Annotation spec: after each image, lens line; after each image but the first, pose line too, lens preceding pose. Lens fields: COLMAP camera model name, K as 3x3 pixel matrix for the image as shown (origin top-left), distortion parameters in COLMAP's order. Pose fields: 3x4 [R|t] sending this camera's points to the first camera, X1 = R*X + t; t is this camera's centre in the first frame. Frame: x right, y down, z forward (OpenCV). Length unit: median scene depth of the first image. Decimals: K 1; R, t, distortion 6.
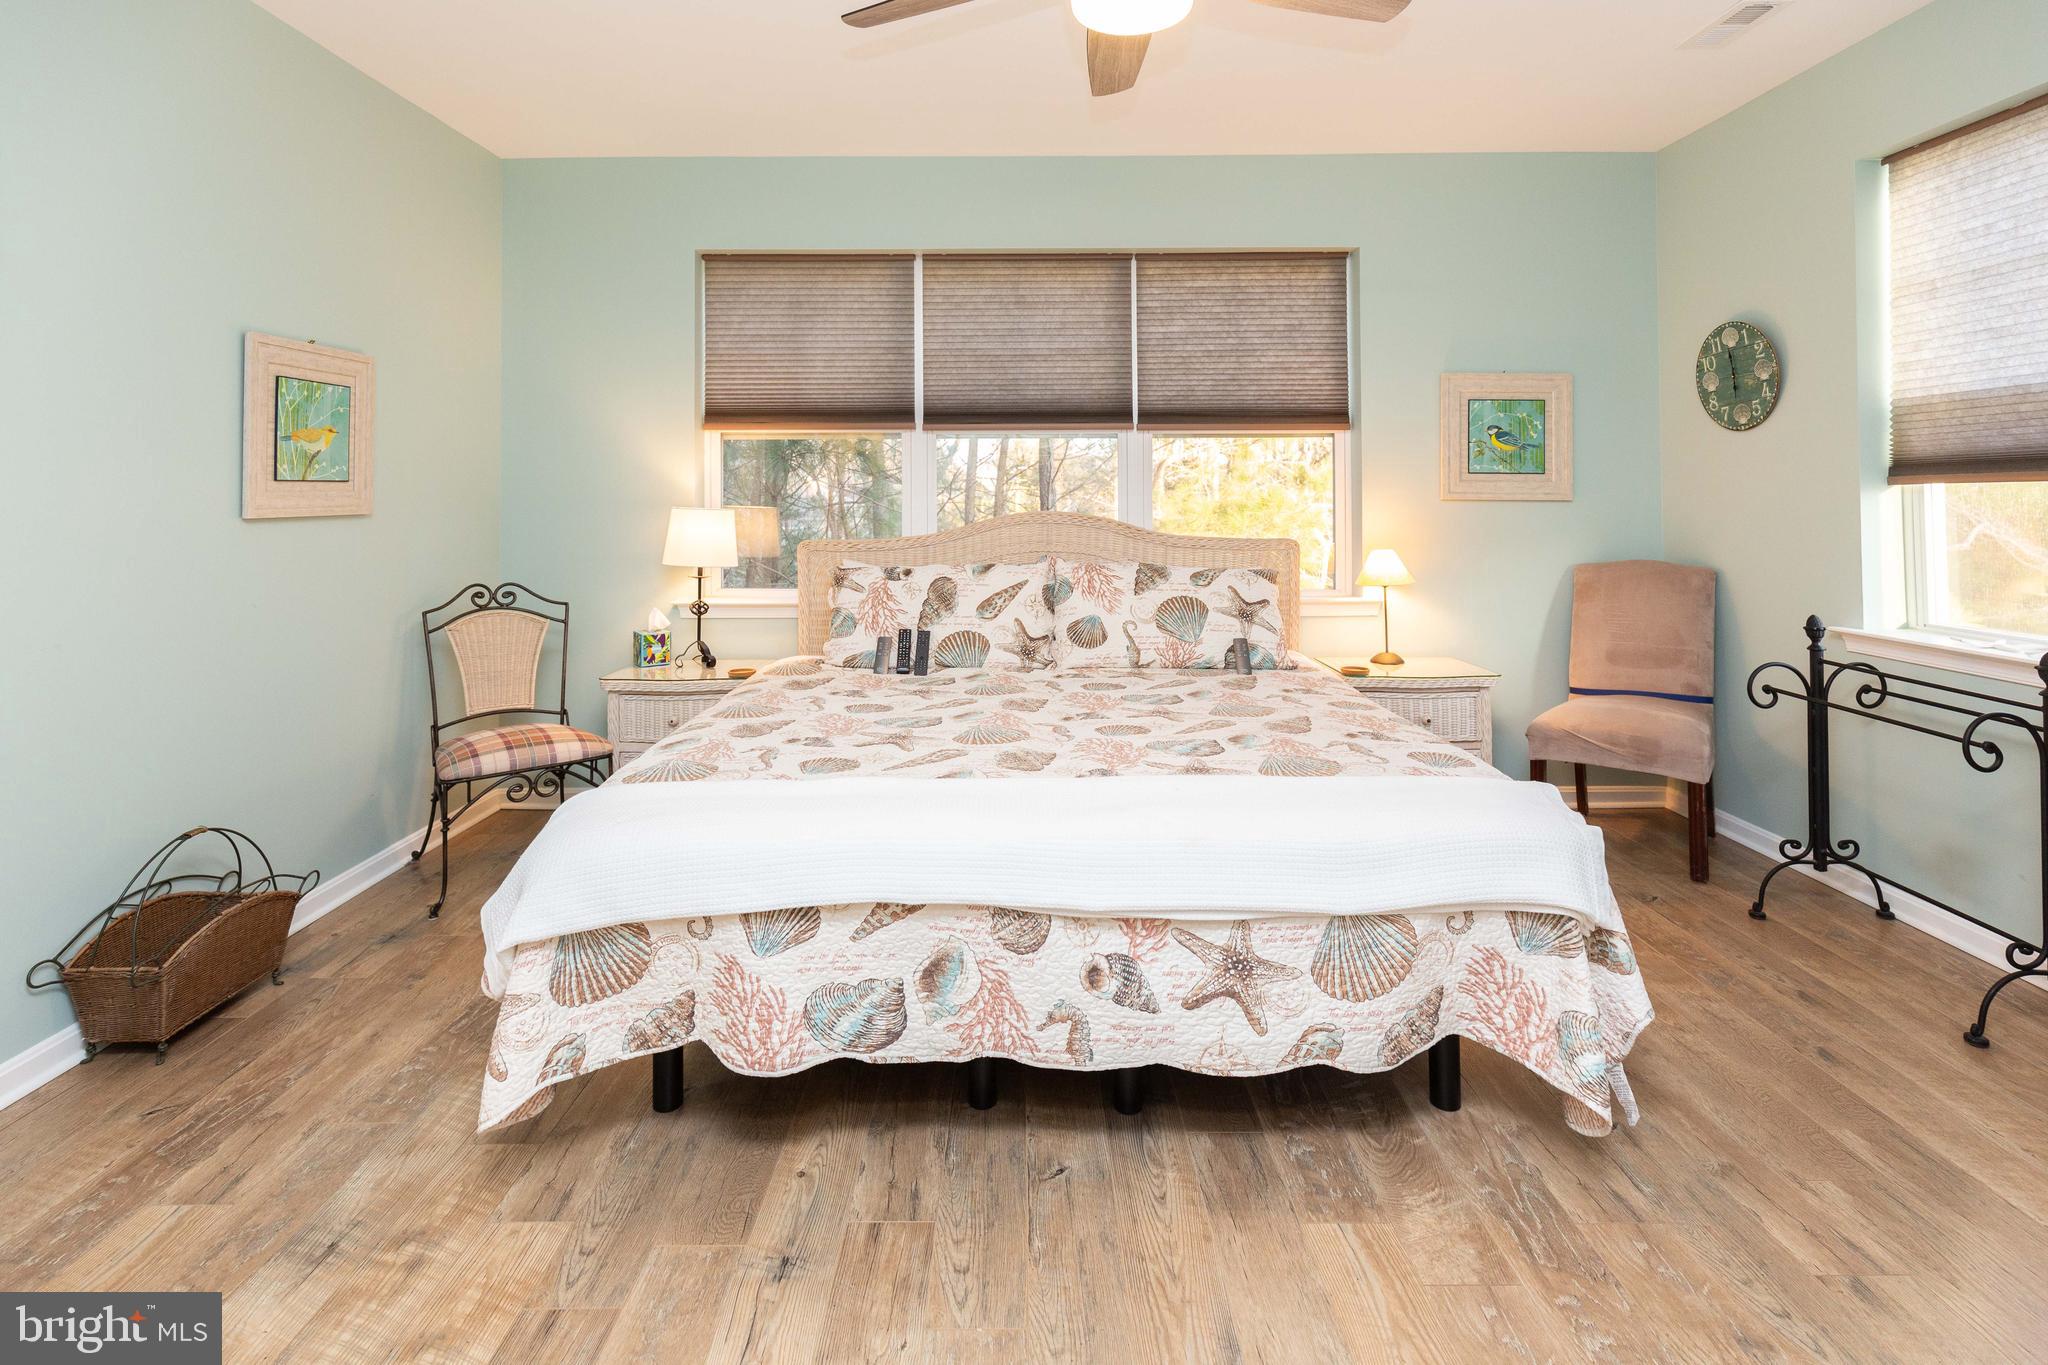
lens RADIAL K [[967.3, 0, 1022.0], [0, 967.3, 480.7], [0, 0, 1]] dist [0.002703, 0.000325]
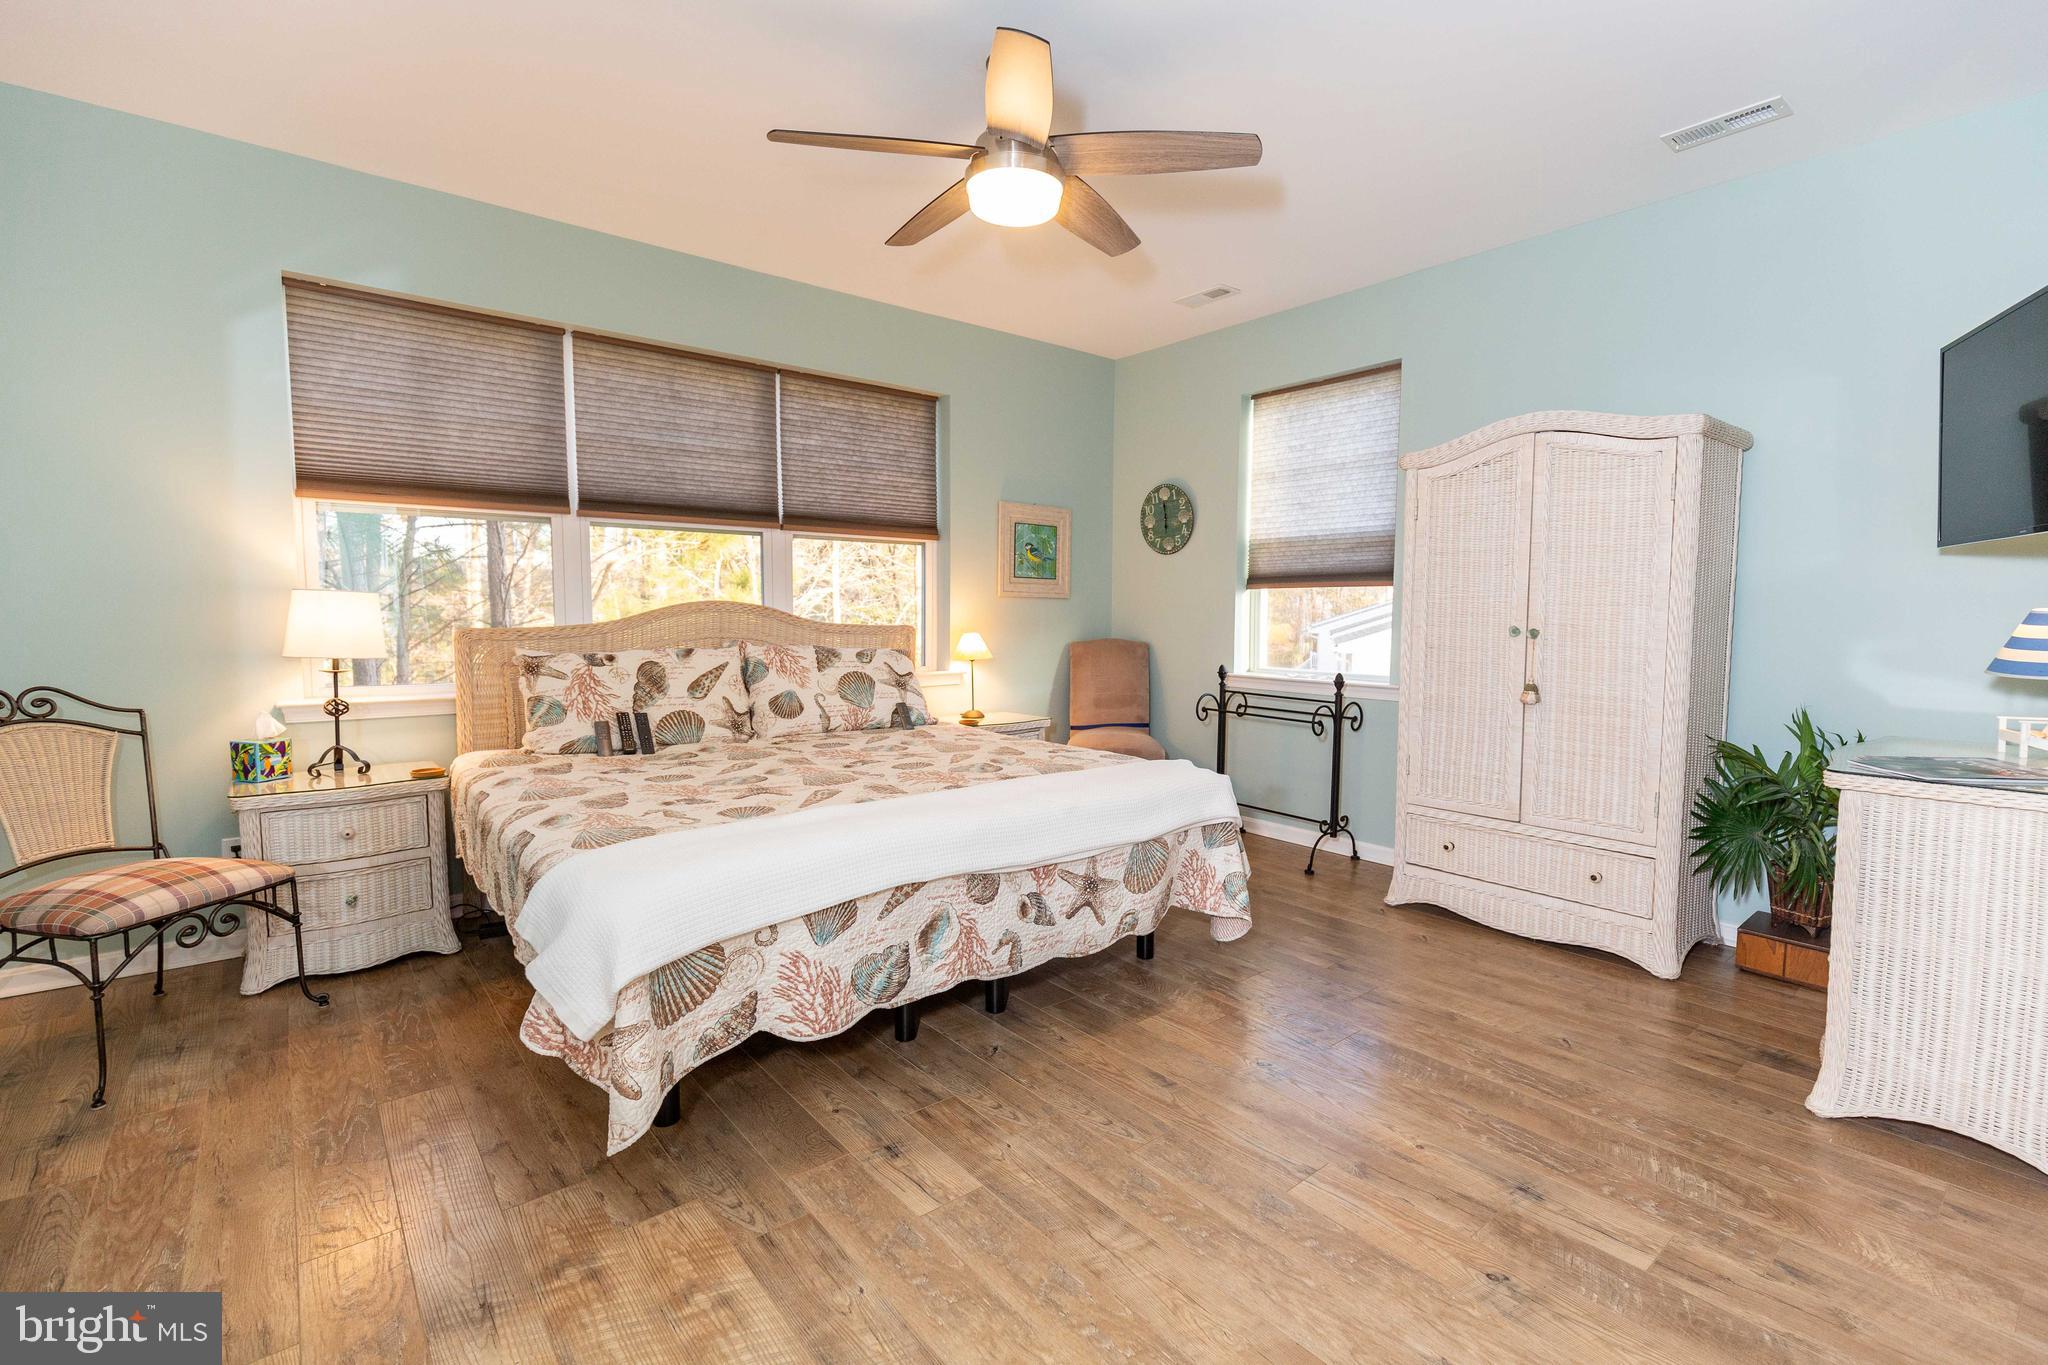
lens RADIAL K [[917.4, 0, 1028.9], [0, 917.4, 676.6], [0, 0, 1]] dist [0.006013, -0.001549]
pose [[0.769174, -0.039985, 0.637787, -0.407288], [-0.018671, 0.996208, 0.084973, 0.024949], [-0.638767, -0.077267, 0.765511, -0.015870]]
